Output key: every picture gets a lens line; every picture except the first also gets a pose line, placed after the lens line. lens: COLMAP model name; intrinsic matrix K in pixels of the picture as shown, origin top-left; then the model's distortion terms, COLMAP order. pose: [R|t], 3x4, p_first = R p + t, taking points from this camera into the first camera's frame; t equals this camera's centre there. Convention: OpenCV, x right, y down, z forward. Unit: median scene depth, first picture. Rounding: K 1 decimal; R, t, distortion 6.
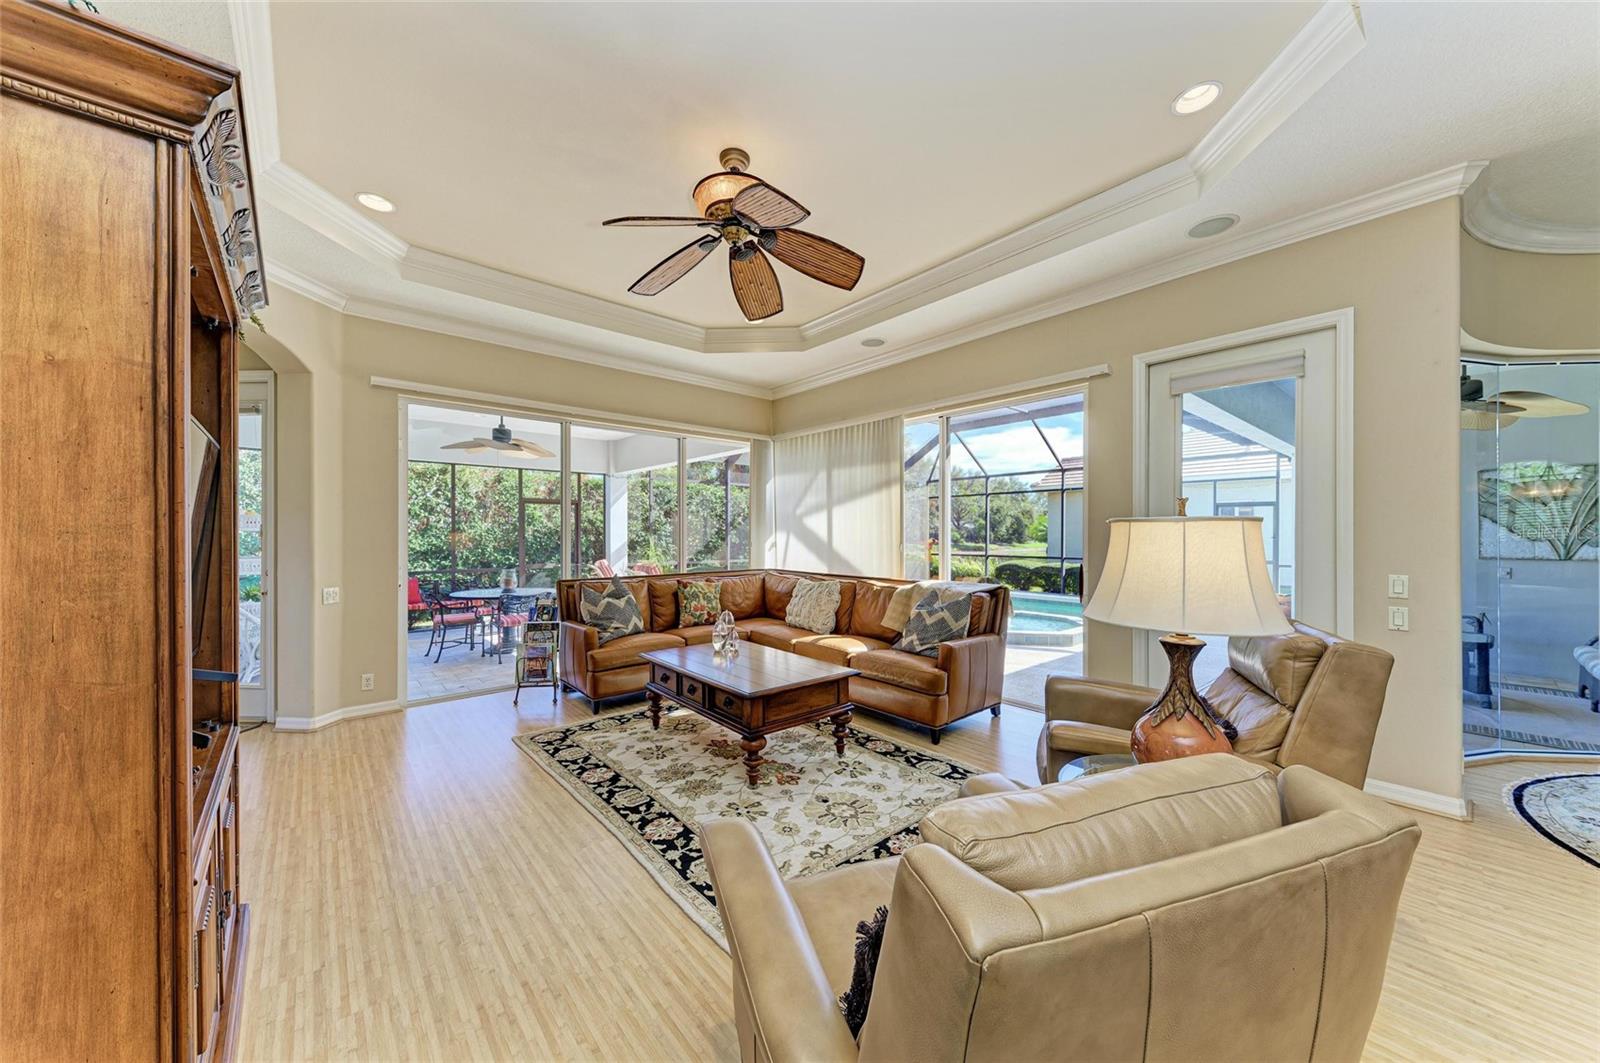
lens RADIAL K [[559.1, 0, 801.2], [0, 559.1, 535.5], [0, 0, 1]] dist [0.001398, -0.000104]
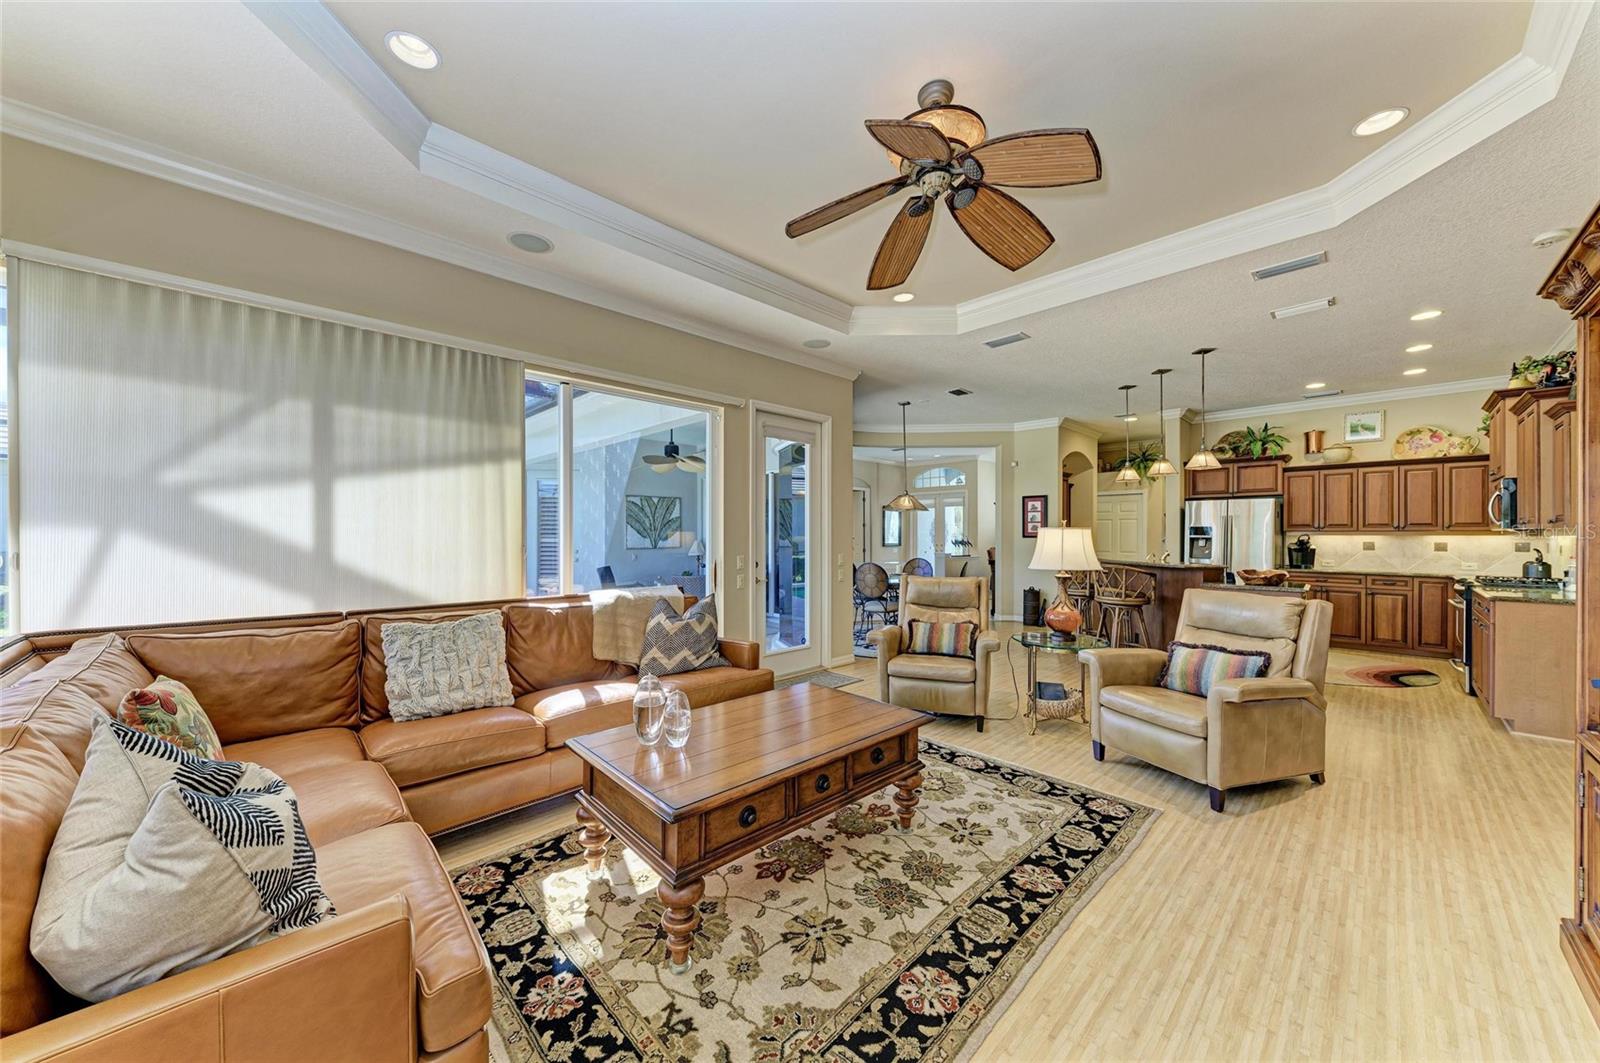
lens RADIAL K [[559.1, 0, 801.2], [0, 559.1, 535.5], [0, 0, 1]] dist [0.001398, -0.000104]
pose [[-0.053809, -0.001791, 0.998550, -0.871891], [0.002282, 0.999996, 0.001917, -0.000338], [-0.998549, 0.002382, -0.053804, 1.134844]]
